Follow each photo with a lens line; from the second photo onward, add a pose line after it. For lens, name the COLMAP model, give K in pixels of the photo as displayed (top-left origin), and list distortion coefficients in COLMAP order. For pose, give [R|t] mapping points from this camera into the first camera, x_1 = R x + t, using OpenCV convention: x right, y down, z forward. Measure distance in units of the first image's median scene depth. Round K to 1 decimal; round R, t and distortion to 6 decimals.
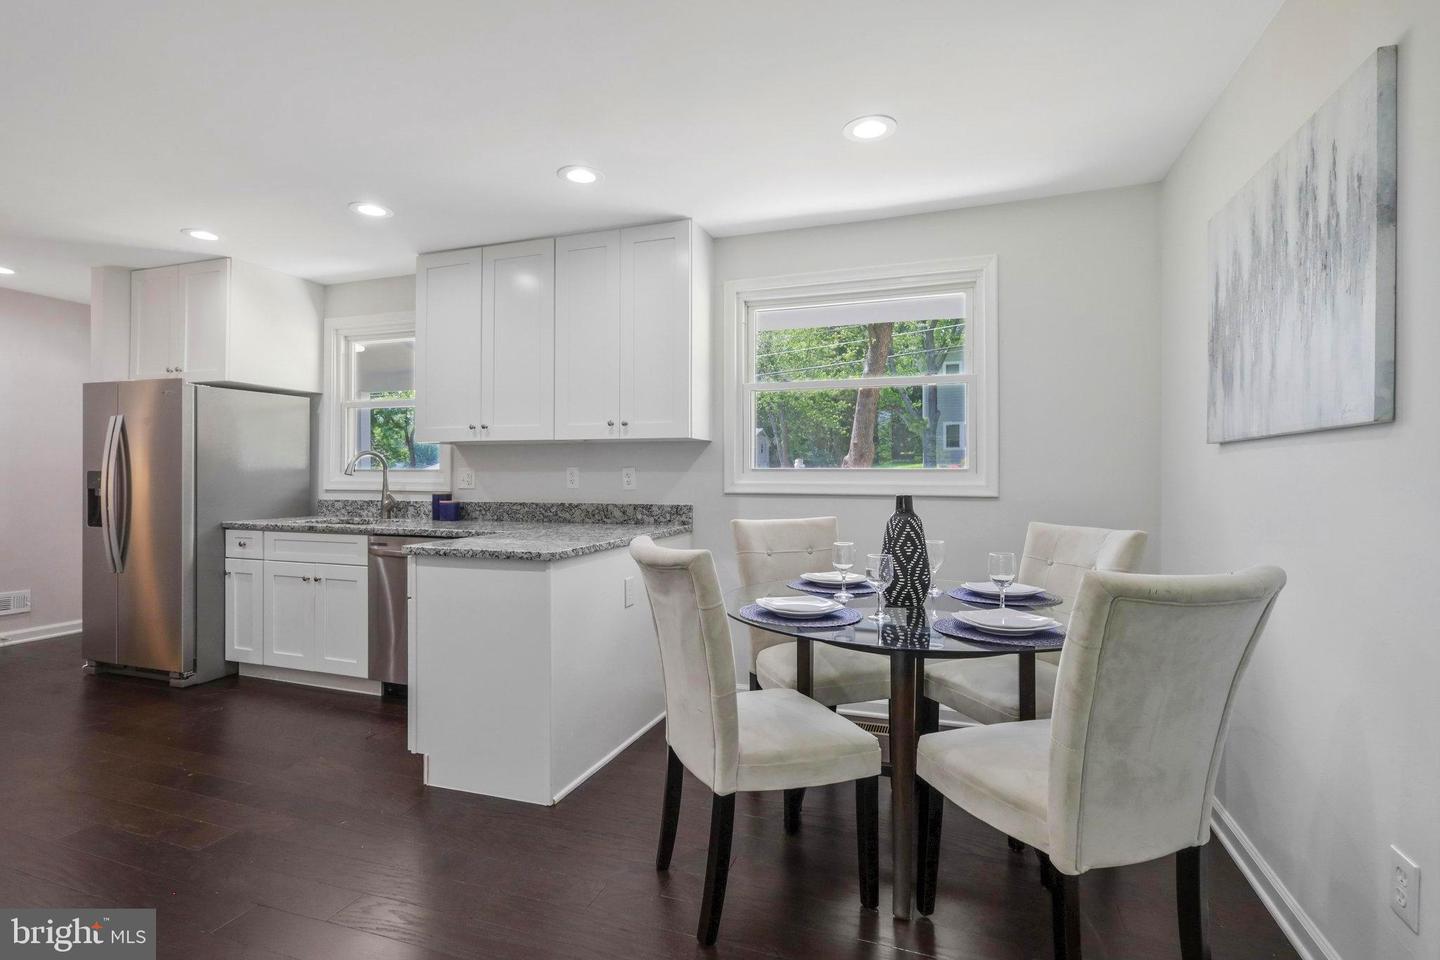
lens RADIAL K [[676.3, 0, 722.1], [0, 676.3, 477.8], [0, 0, 1]] dist [-0.001693, 0.002145]
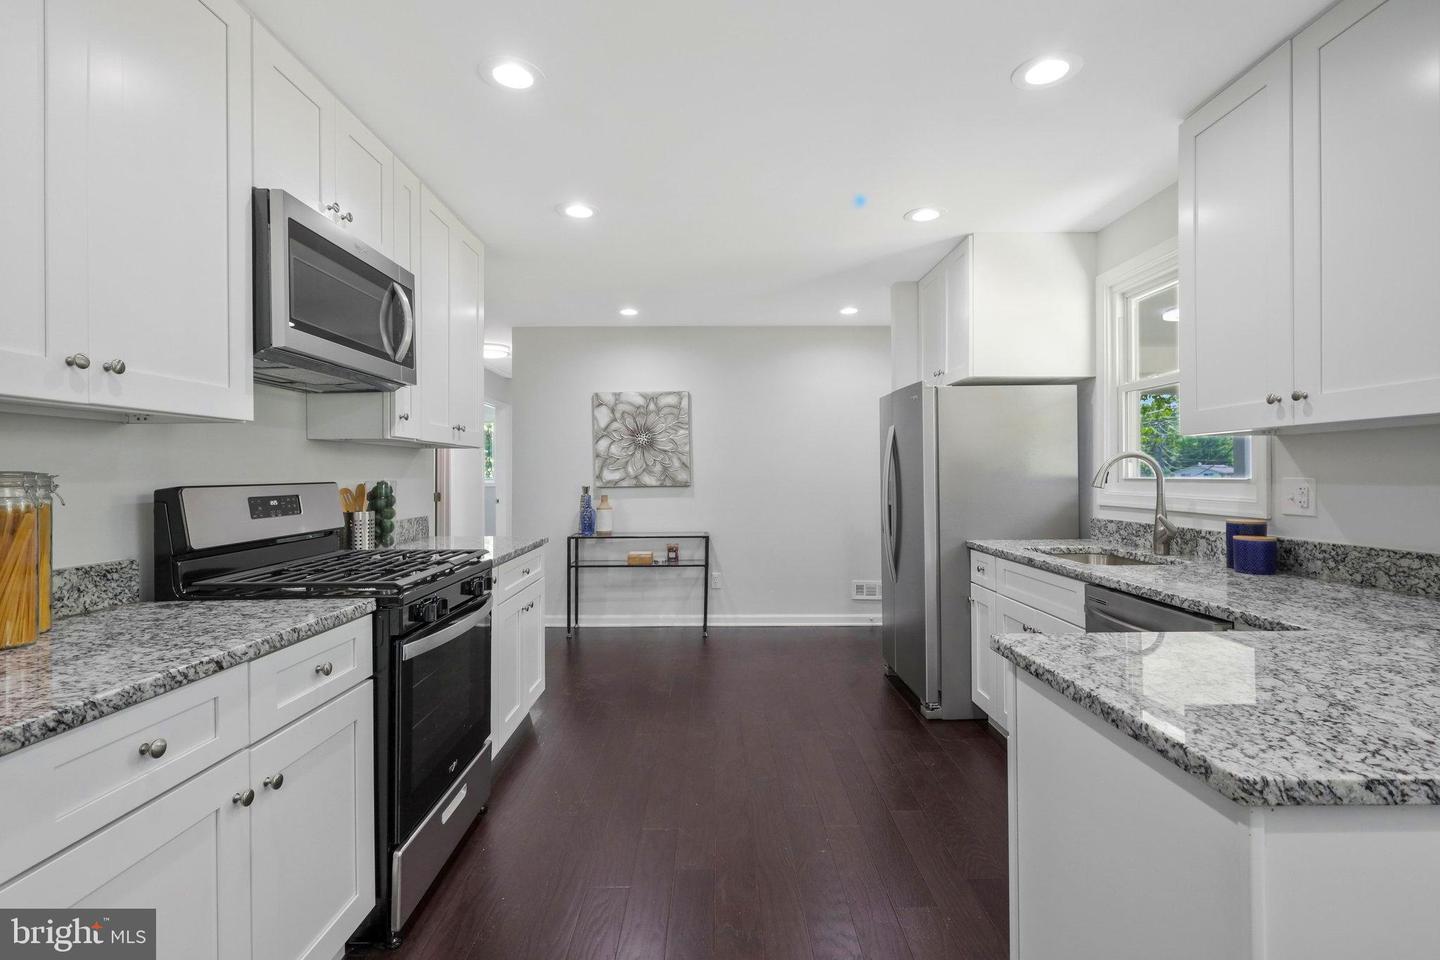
lens RADIAL K [[676.3, 0, 717.6], [0, 676.3, 473.4], [0, 0, 1]] dist [-0.001693, 0.002145]
pose [[0.328626, -0.007036, -0.944434, -0.022597], [0.002817, 0.999975, -0.006469, -0.015106], [0.944456, -0.000534, 0.328638, 0.392462]]
